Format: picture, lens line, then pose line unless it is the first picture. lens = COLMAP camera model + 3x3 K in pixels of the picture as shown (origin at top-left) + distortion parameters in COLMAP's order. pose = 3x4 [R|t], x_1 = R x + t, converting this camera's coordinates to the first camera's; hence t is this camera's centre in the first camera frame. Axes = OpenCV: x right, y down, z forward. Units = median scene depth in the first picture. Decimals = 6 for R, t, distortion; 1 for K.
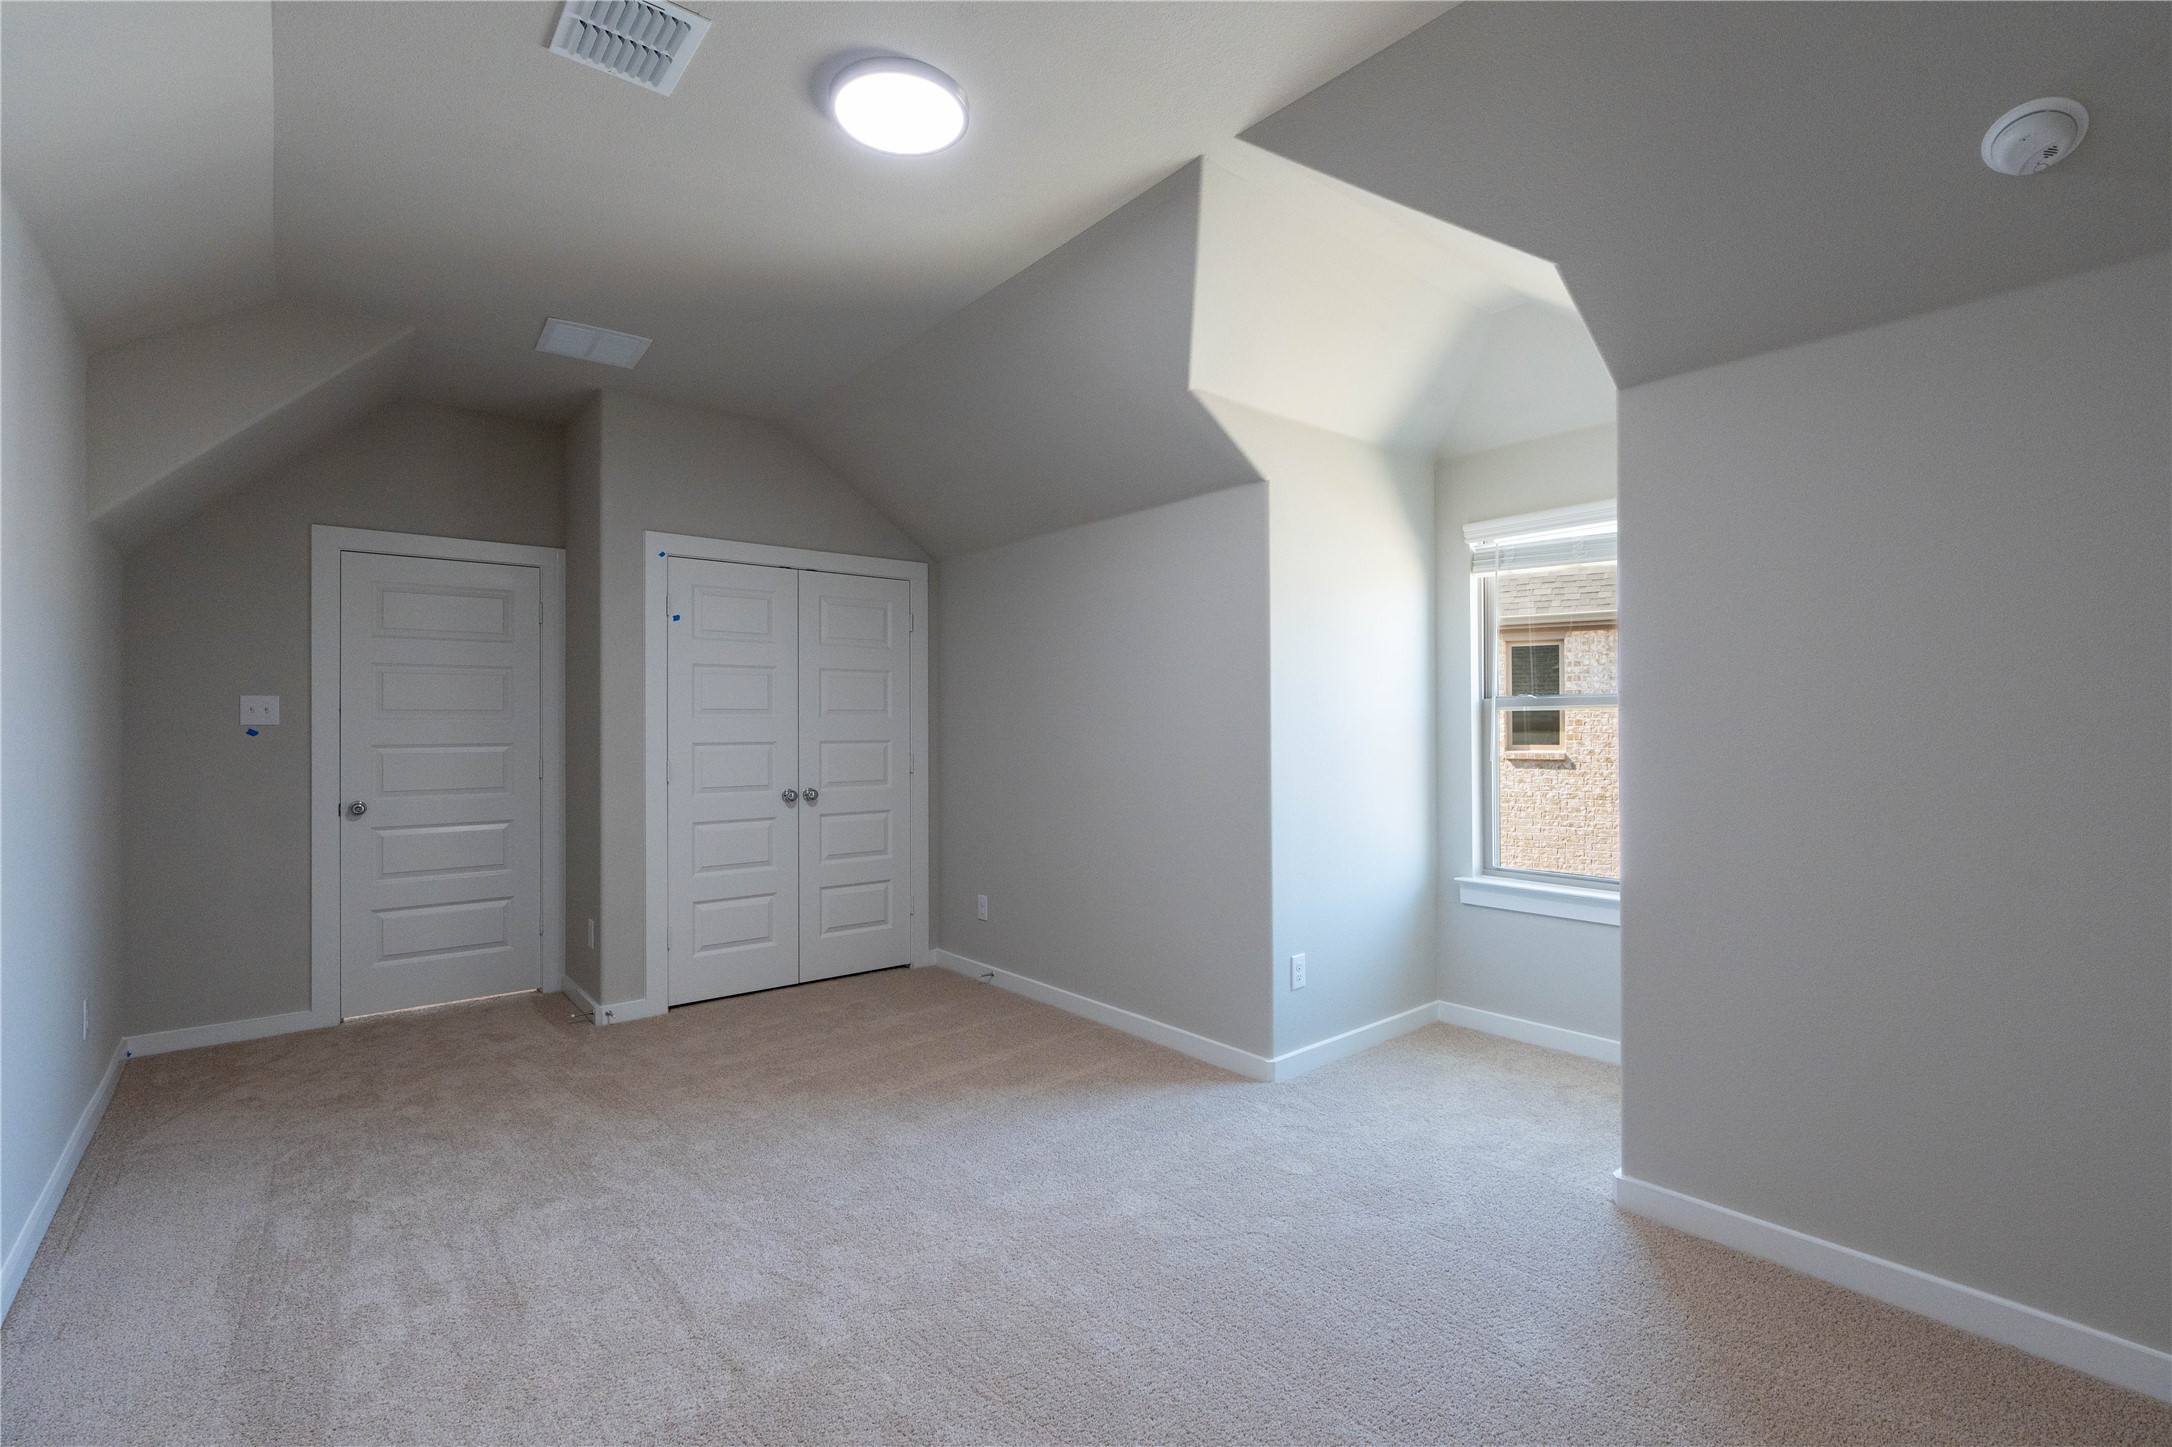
lens RADIAL K [[973.8, 0, 1093.3], [0, 973.8, 731.3], [0, 0, 1]] dist [-0.005116, 0.002243]
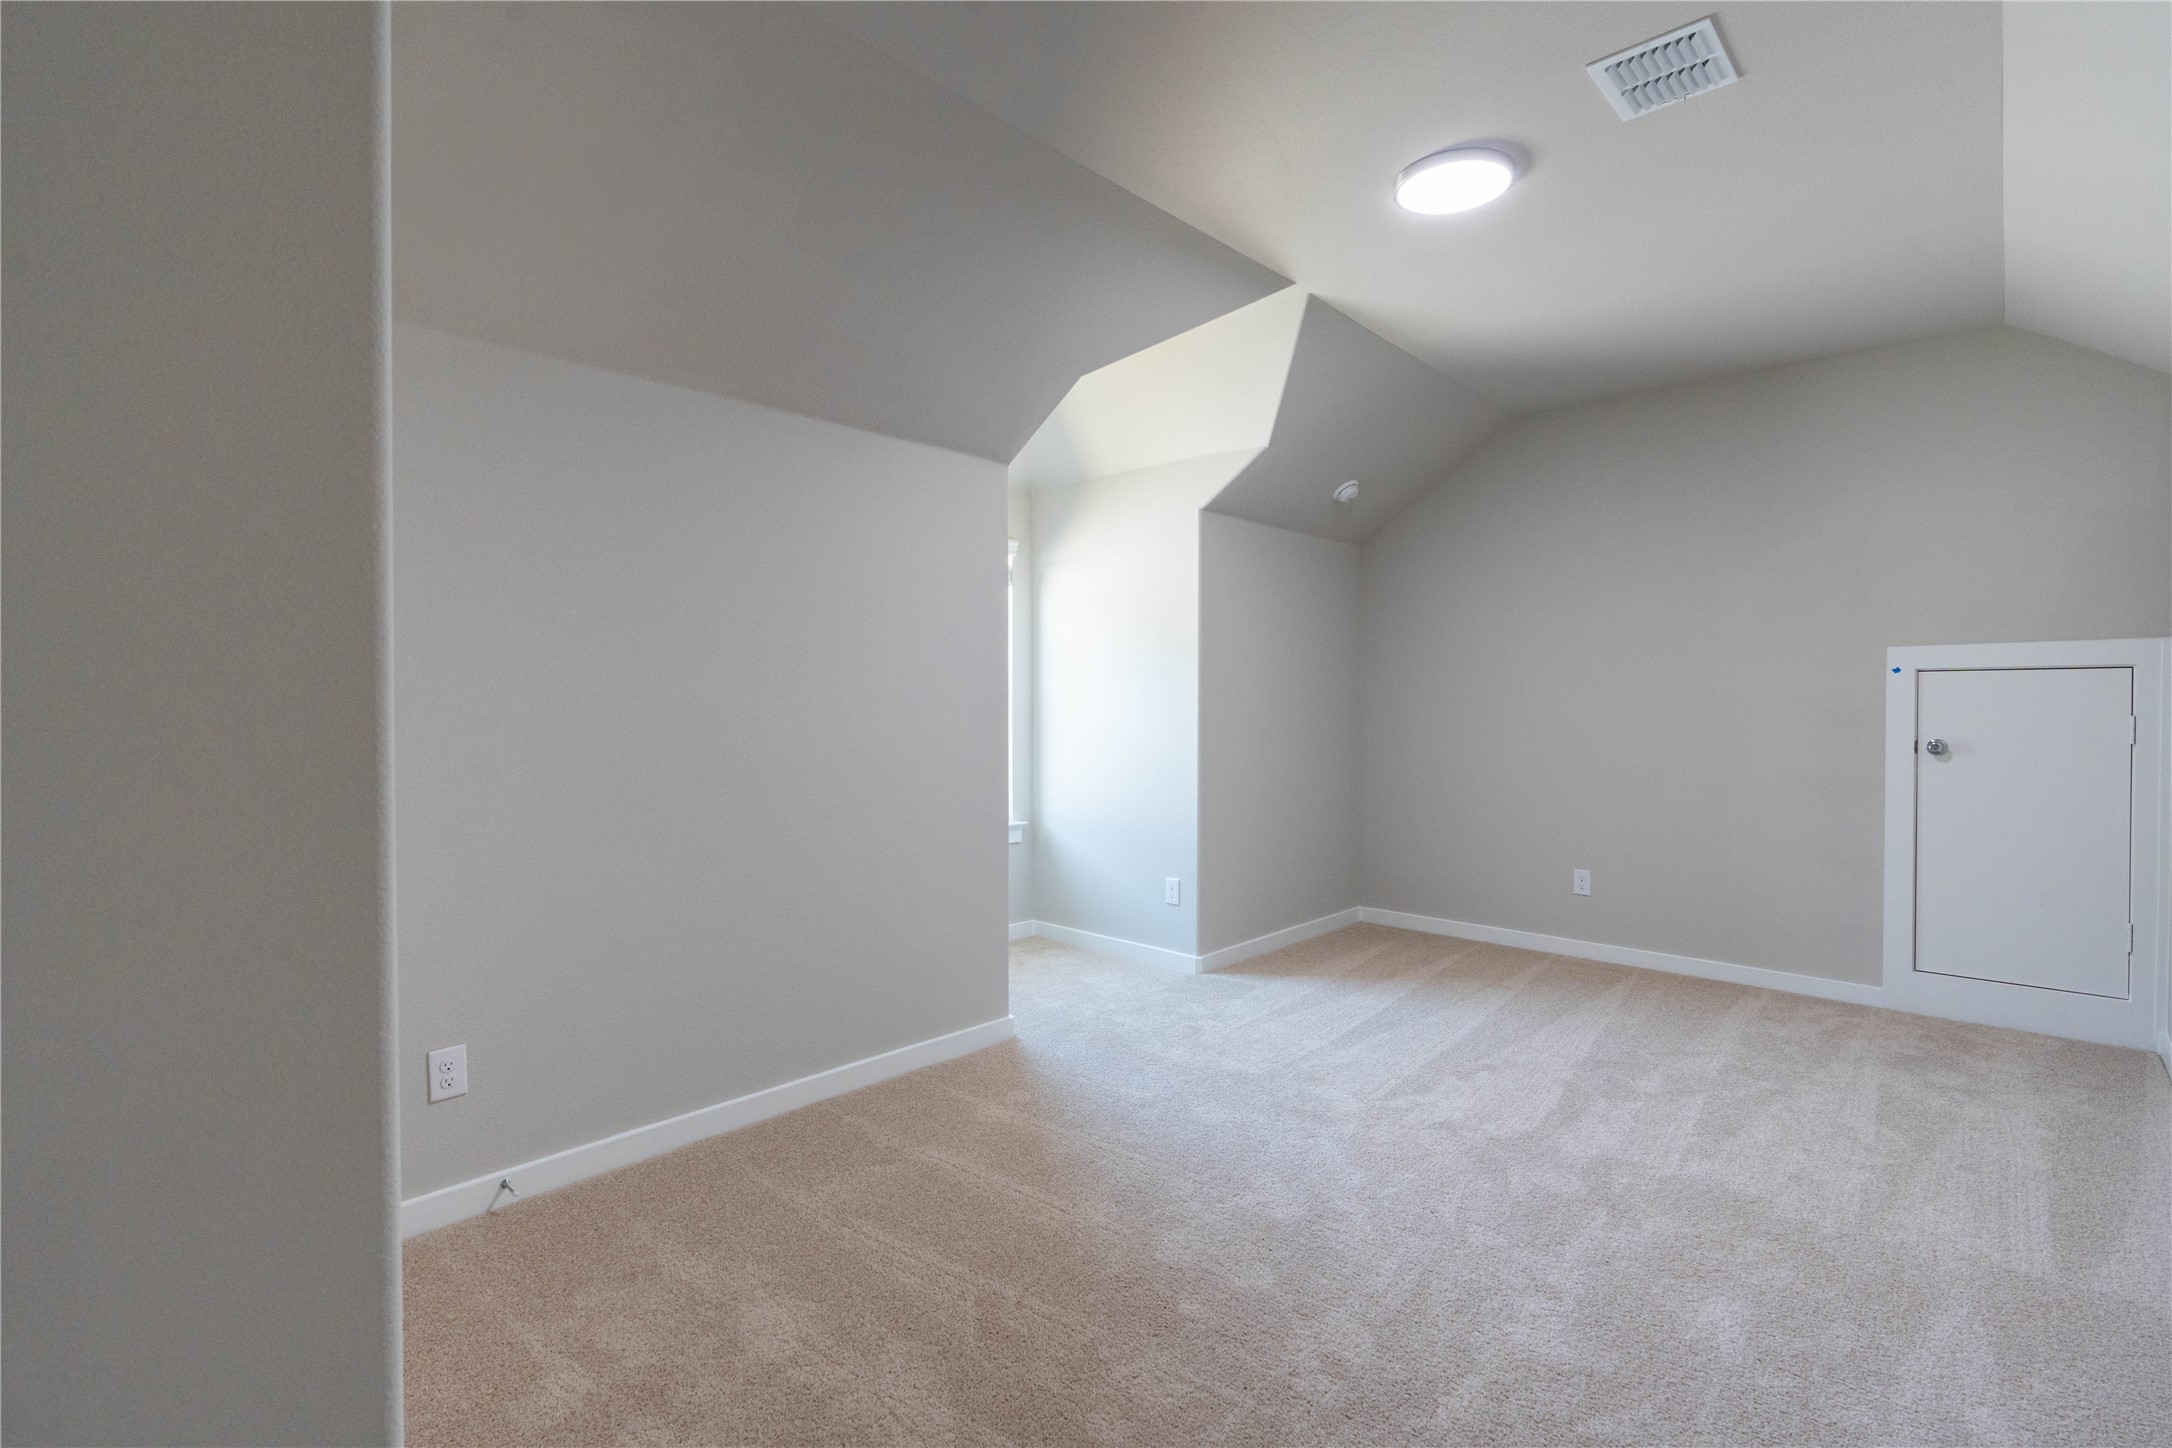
lens RADIAL K [[973.8, 0, 1093.4], [0, 973.8, 717.0], [0, 0, 1]] dist [-0.005116, 0.002243]
pose [[-0.120638, -0.002797, 0.992693, -1.272392], [-0.002159, 0.999994, 0.002555, 0.018904], [-0.992694, -0.001835, -0.120643, 1.503383]]
